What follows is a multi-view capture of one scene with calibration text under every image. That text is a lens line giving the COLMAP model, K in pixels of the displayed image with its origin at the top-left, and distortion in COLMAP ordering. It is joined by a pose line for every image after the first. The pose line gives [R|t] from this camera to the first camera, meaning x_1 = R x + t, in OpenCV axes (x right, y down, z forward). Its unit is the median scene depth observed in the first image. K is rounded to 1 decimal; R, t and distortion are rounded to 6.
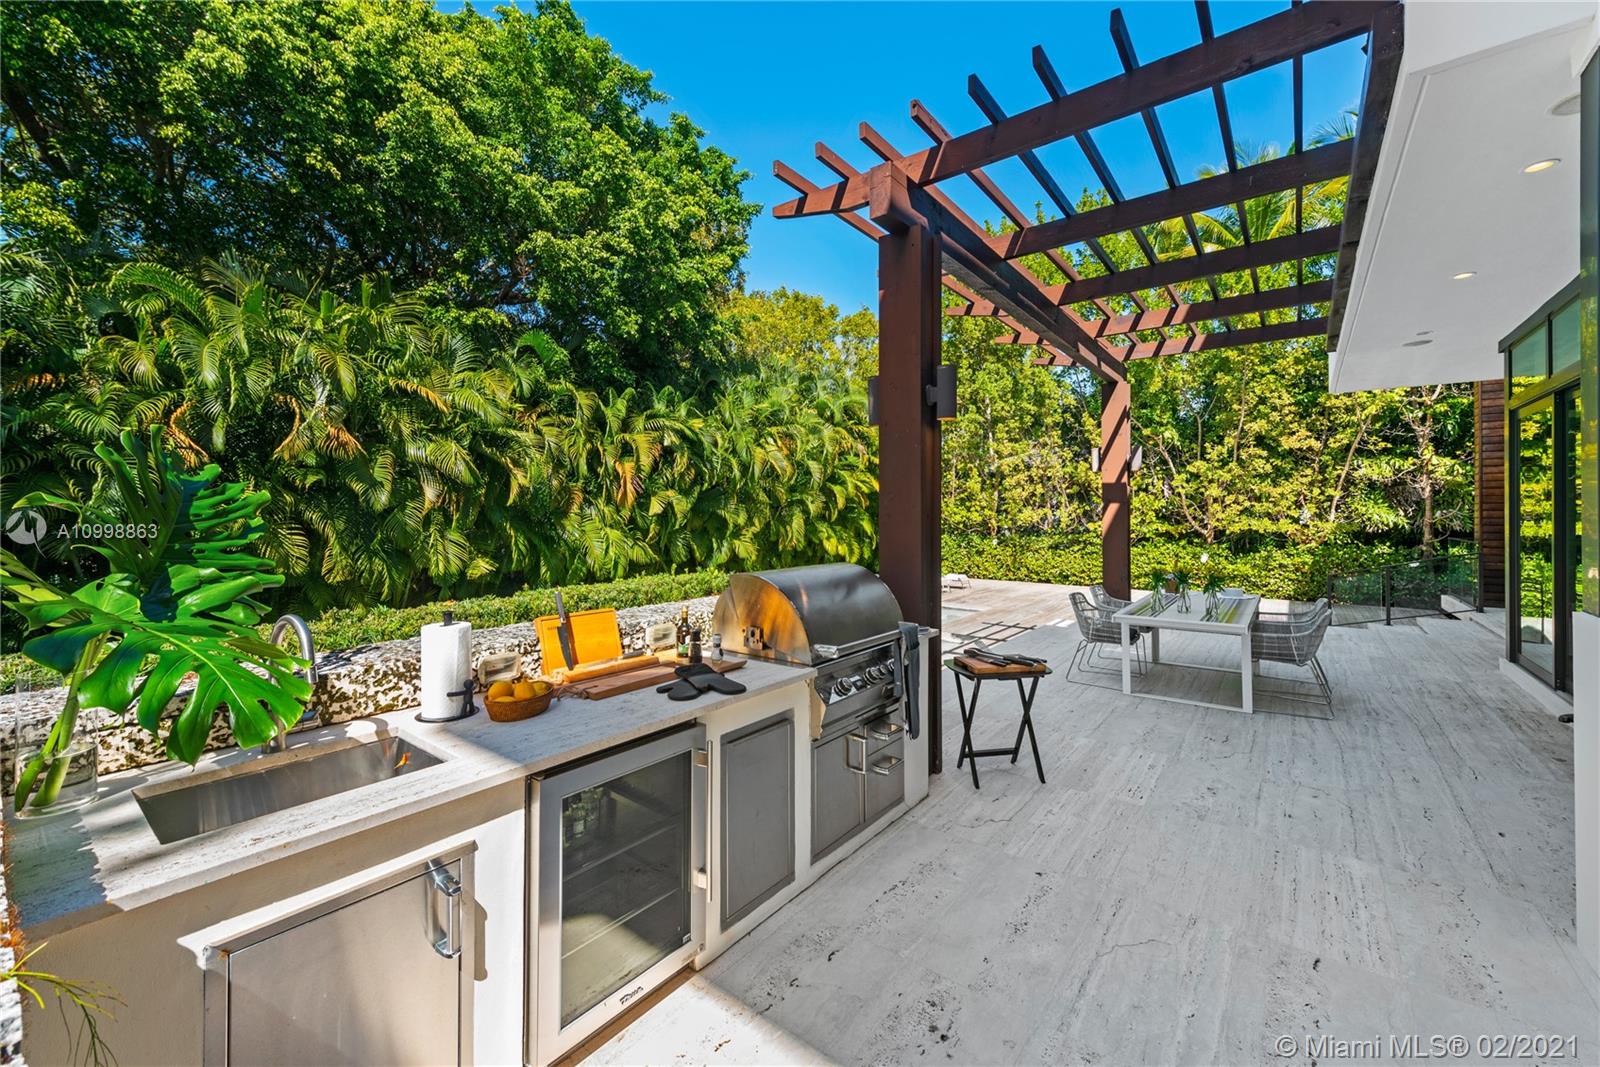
lens RADIAL K [[633.3, 0, 801.9], [0, 633.3, 516.7], [0, 0, 1]] dist [0.002098, 0.000142]
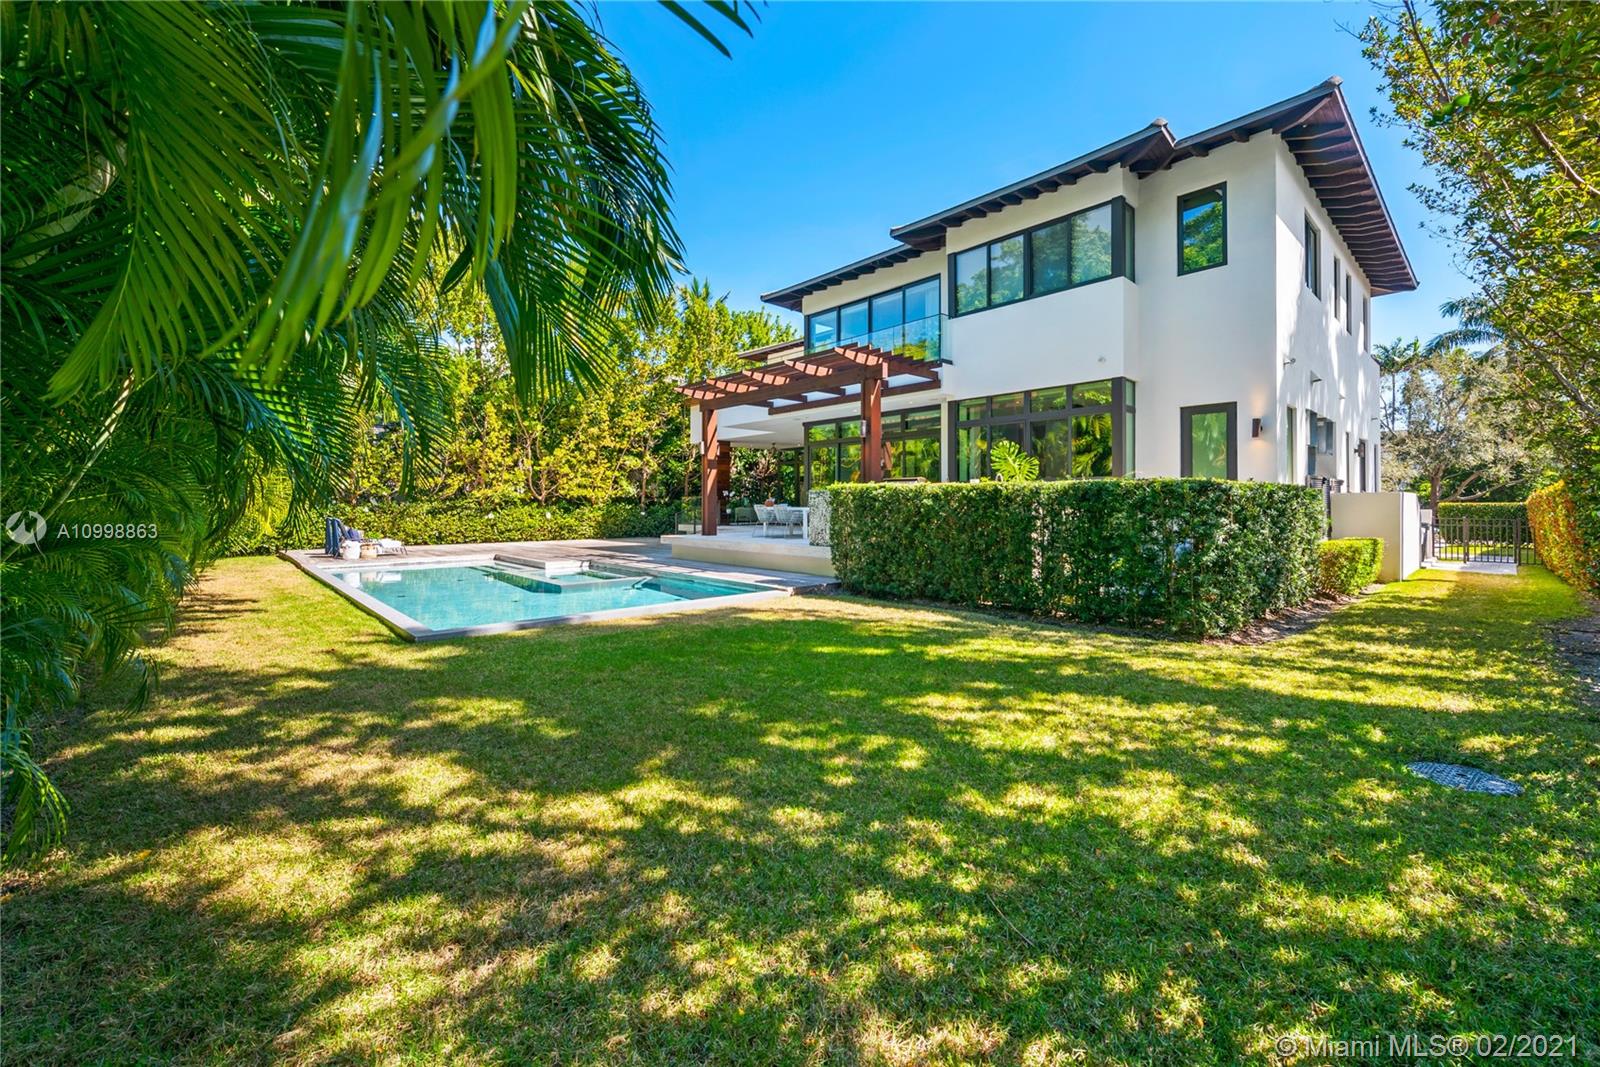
lens RADIAL K [[639.7, 0, 807.0], [0, 639.7, 506.1], [0, 0, 1]] dist [0.008265, -0.000311]
pose [[0.158331, -0.001641, 0.987385, -0.852798], [0.004801, 0.999988, 0.000892, 0.053917], [-0.987374, 0.004599, 0.158337, 0.216785]]
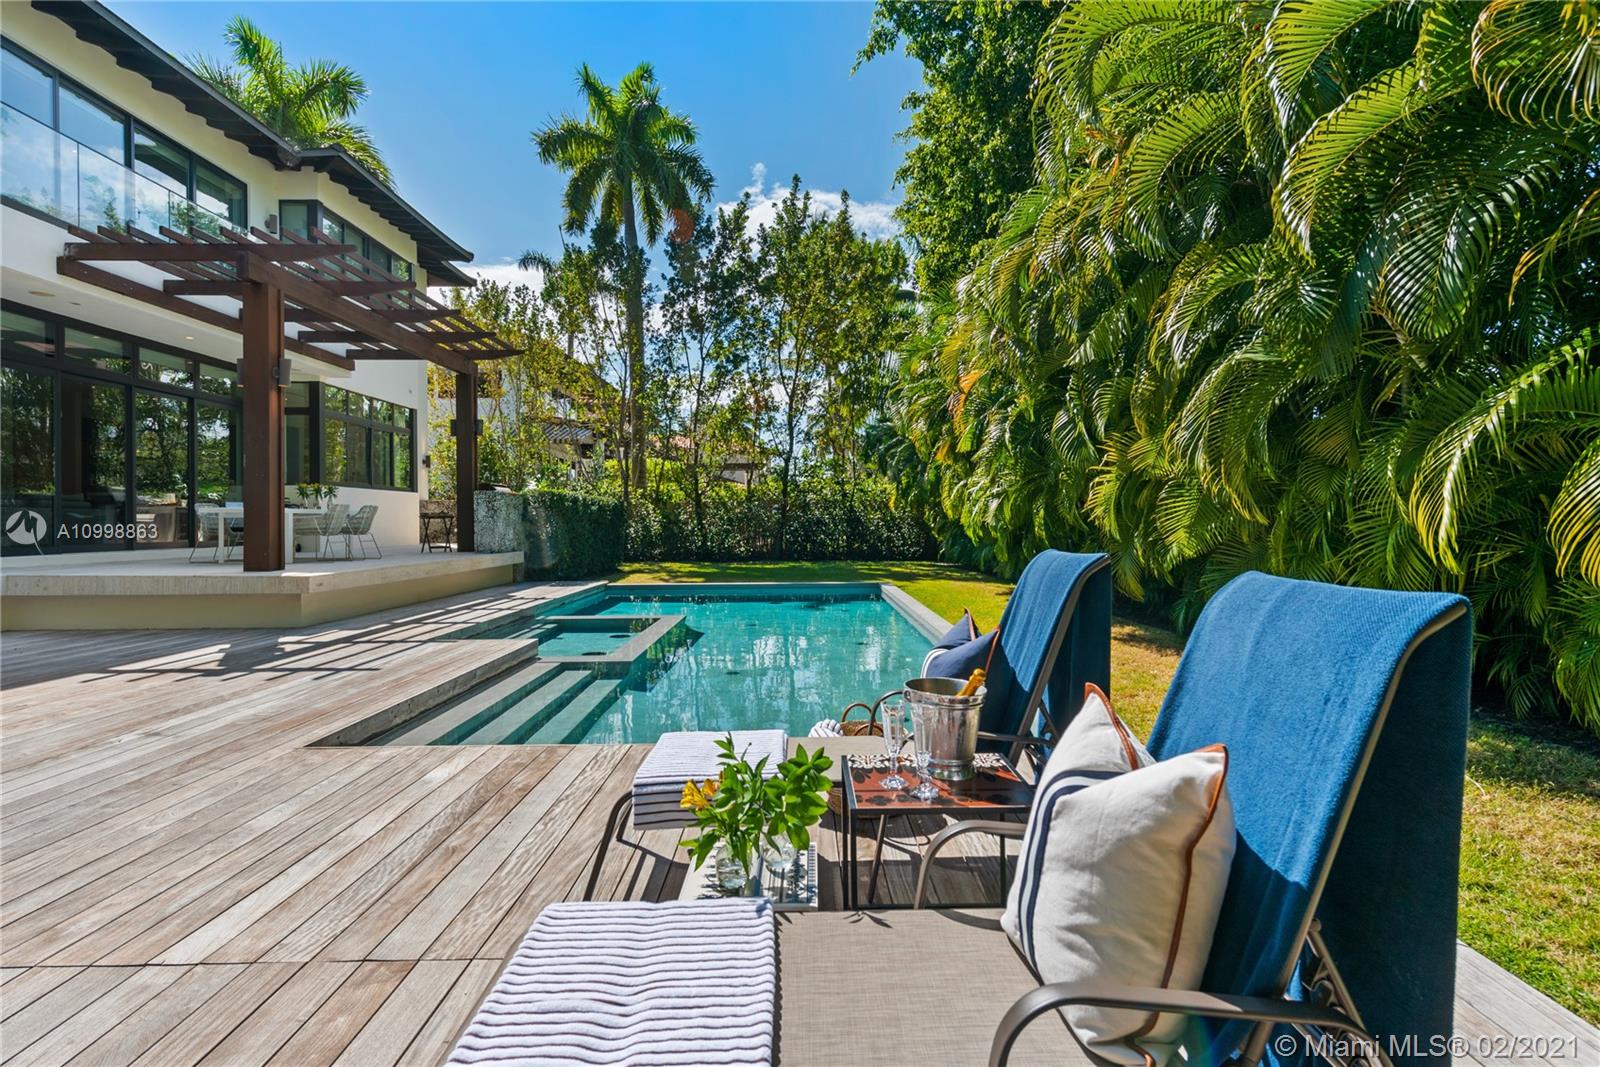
lens RADIAL K [[799.1, 0, 815.3], [0, 799.1, 522.3], [0, 0, 1]] dist [0.001516, 0.000230]
pose [[-0.772997, 0.004711, -0.634393, 0.352323], [0.000856, 0.999979, 0.006384, 0.065623], [0.634409, 0.004392, -0.772985, 1.379241]]
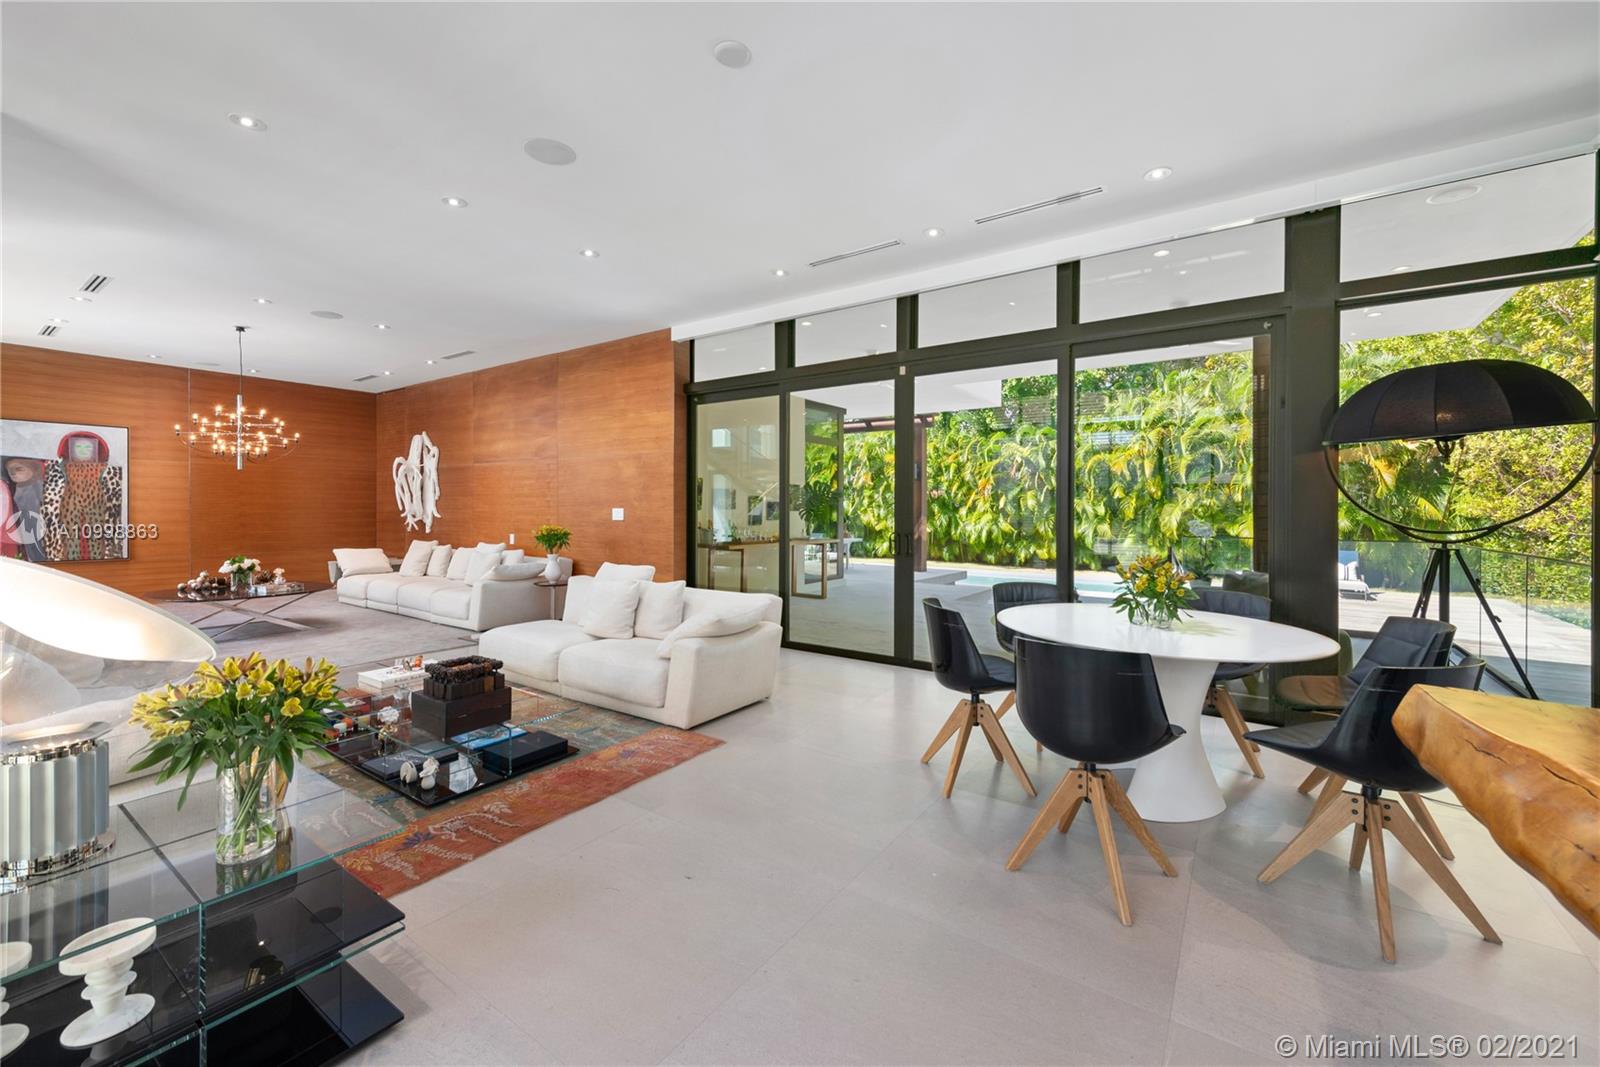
lens RADIAL K [[629.1, 0, 804.7], [0, 629.1, 520.3], [0, 0, 1]] dist [0.013281, -0.000447]
pose [[0.055746, 0.020963, -0.998225, 1.291581], [-0.010883, 0.999733, 0.020387, 0.006282], [0.998386, 0.009727, 0.055960, 0.340824]]
